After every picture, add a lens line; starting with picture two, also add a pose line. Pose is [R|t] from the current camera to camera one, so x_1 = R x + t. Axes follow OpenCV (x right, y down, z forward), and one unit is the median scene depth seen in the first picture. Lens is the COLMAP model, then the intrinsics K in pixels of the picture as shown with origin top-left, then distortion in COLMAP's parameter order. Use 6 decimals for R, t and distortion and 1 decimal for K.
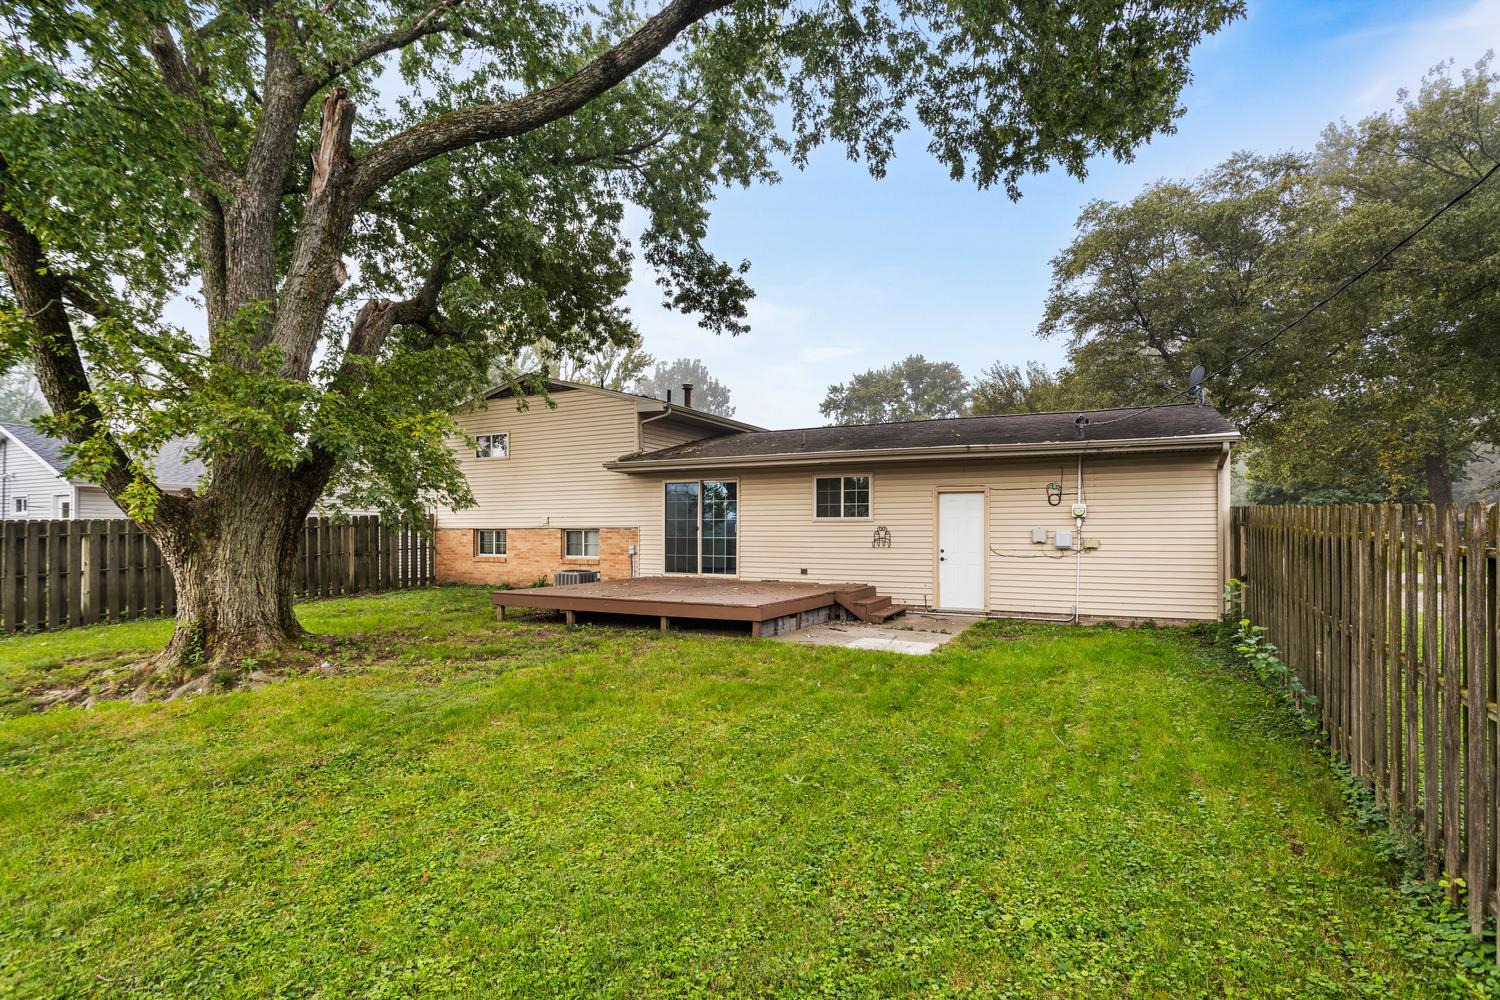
lens RADIAL K [[736.5, 0, 752.1], [0, 736.5, 528.7], [0, 0, 1]] dist [0.000496, -0.000176]
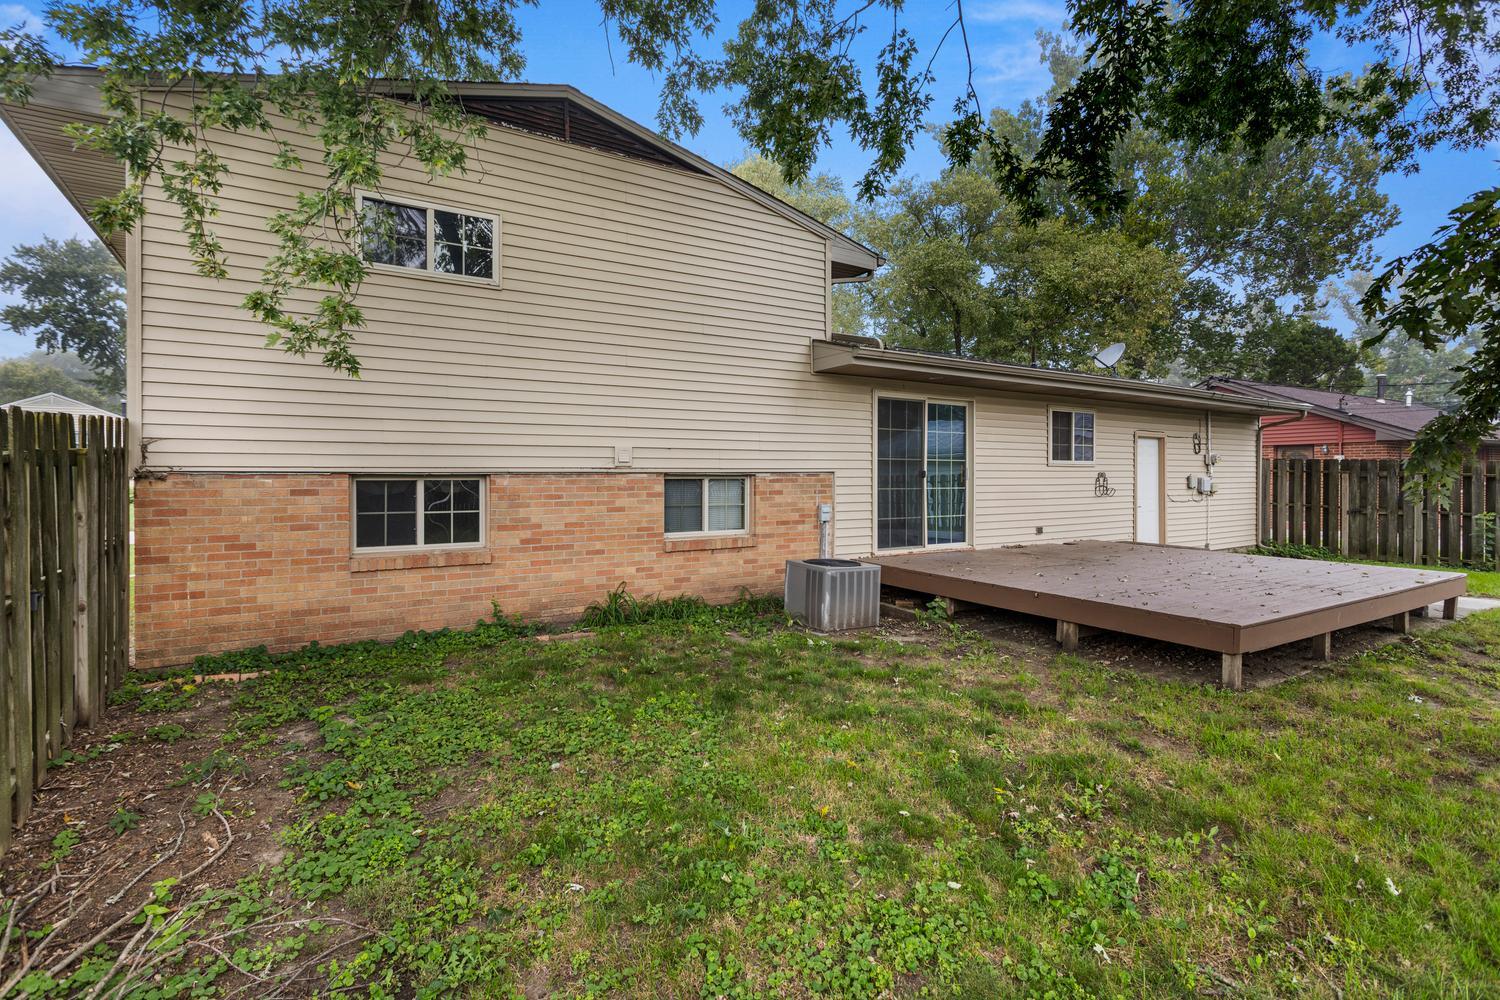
lens RADIAL K [[714.5, 0, 743.9], [0, 714.5, 476.3], [0, 0, 1]] dist [0.001416, 0.000080]
pose [[0.510251, -0.007416, 0.859994, -0.758380], [-0.009702, 0.999850, 0.014378, -0.006395], [-0.859971, -0.015680, 0.510102, 0.920658]]
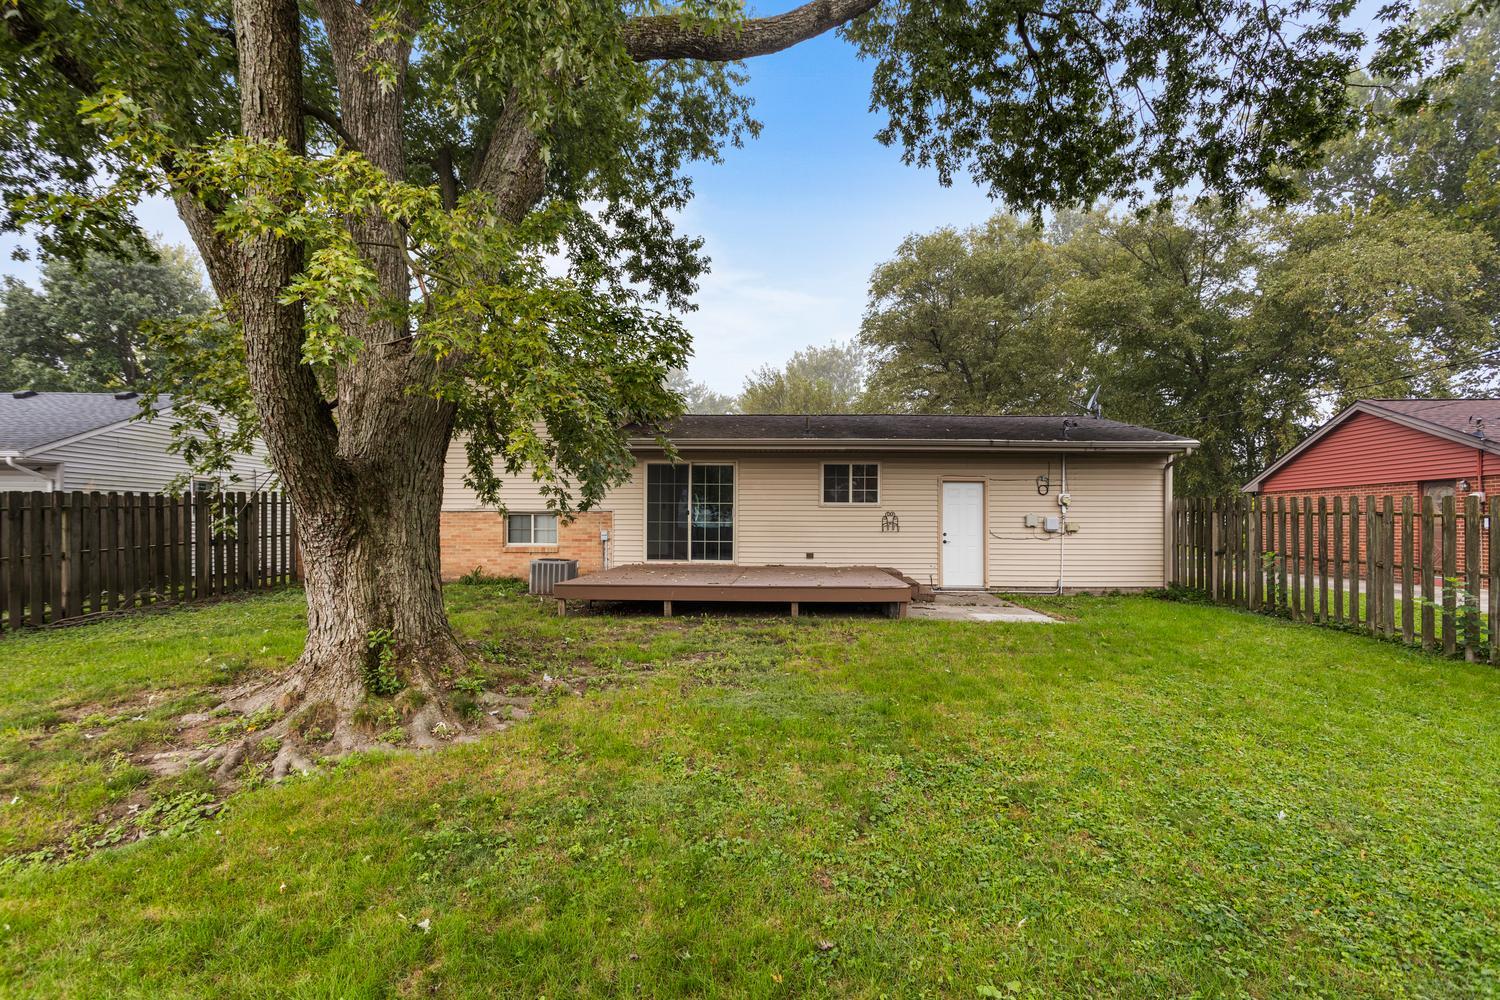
lens RADIAL K [[726.8, 0, 745.7], [0, 726.8, 523.5], [0, 0, 1]] dist [0.001944, -0.000428]
pose [[0.905947, 0.003377, 0.423377, -0.452343], [-0.005937, 0.999971, 0.004727, 0.010017], [-0.423349, -0.006796, 0.905941, 0.133405]]
